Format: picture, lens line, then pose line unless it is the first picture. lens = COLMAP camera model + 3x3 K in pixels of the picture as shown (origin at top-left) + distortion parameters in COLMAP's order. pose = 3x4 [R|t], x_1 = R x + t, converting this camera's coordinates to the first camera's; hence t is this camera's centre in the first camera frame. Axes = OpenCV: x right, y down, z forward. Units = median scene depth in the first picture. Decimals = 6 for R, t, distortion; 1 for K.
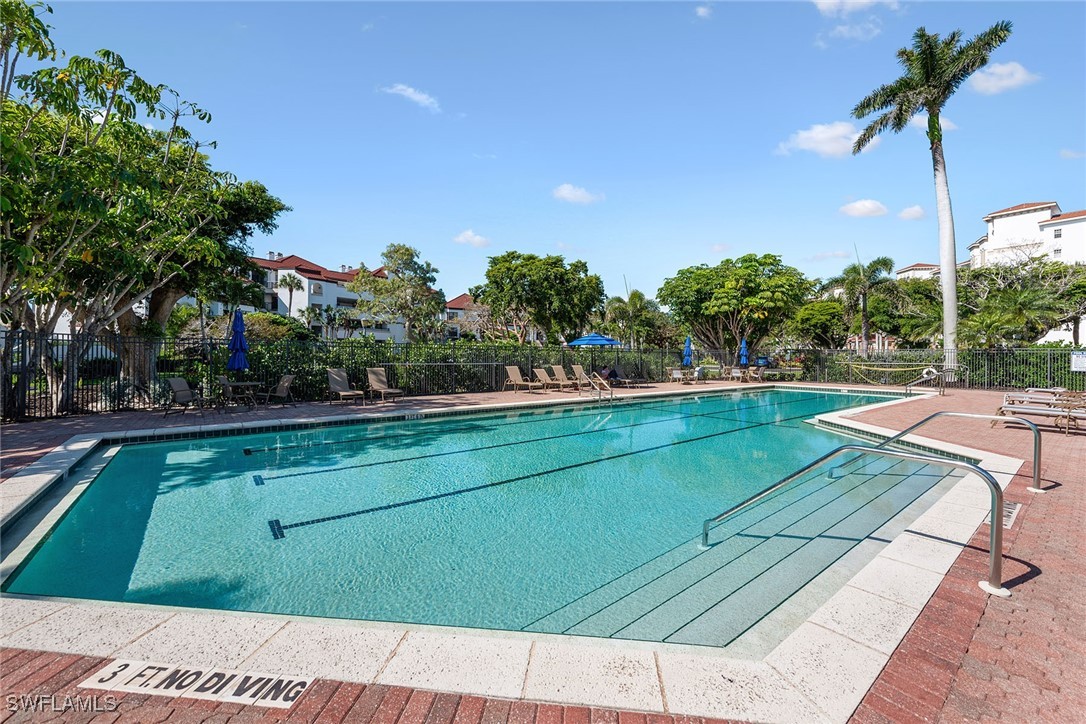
lens RADIAL K [[443.7, 0, 541.2], [0, 443.7, 359.8], [0, 0, 1]] dist [0.001489, -0.000077]
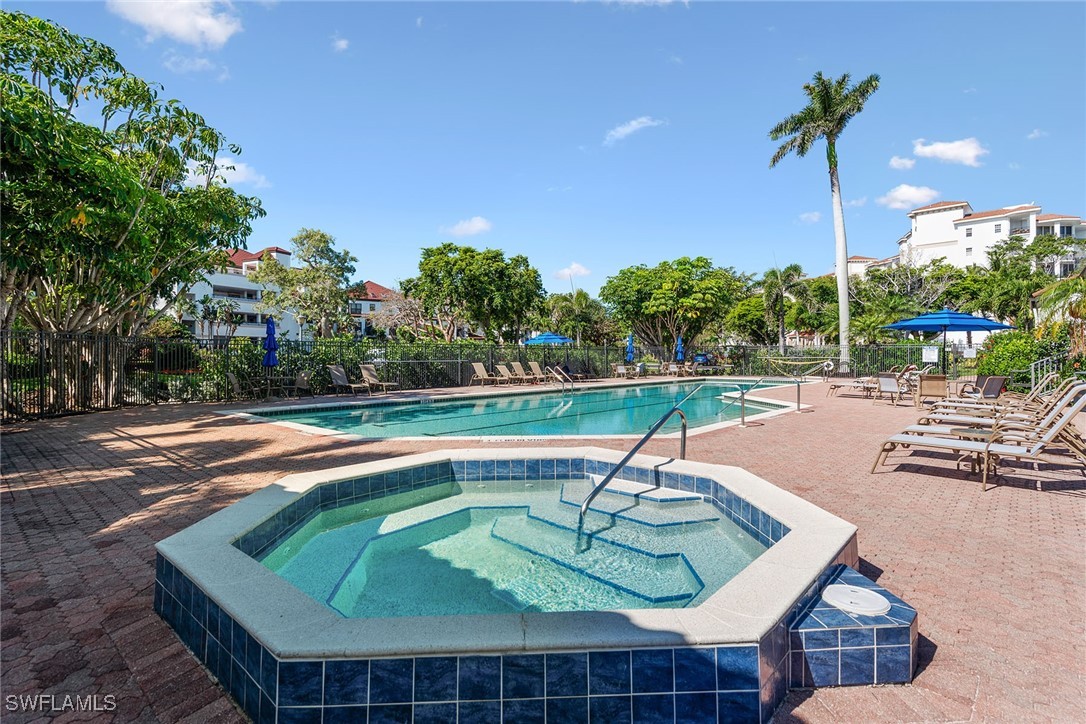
lens RADIAL K [[545.7, 0, 544.2], [0, 545.7, 358.8], [0, 0, 1]] dist [0.000062, 0.000062]
pose [[0.985196, -0.009714, 0.171159, -0.089242], [0.010166, 0.999947, -0.001762, 0.005643], [-0.171133, 0.003476, 0.985242, -0.233890]]
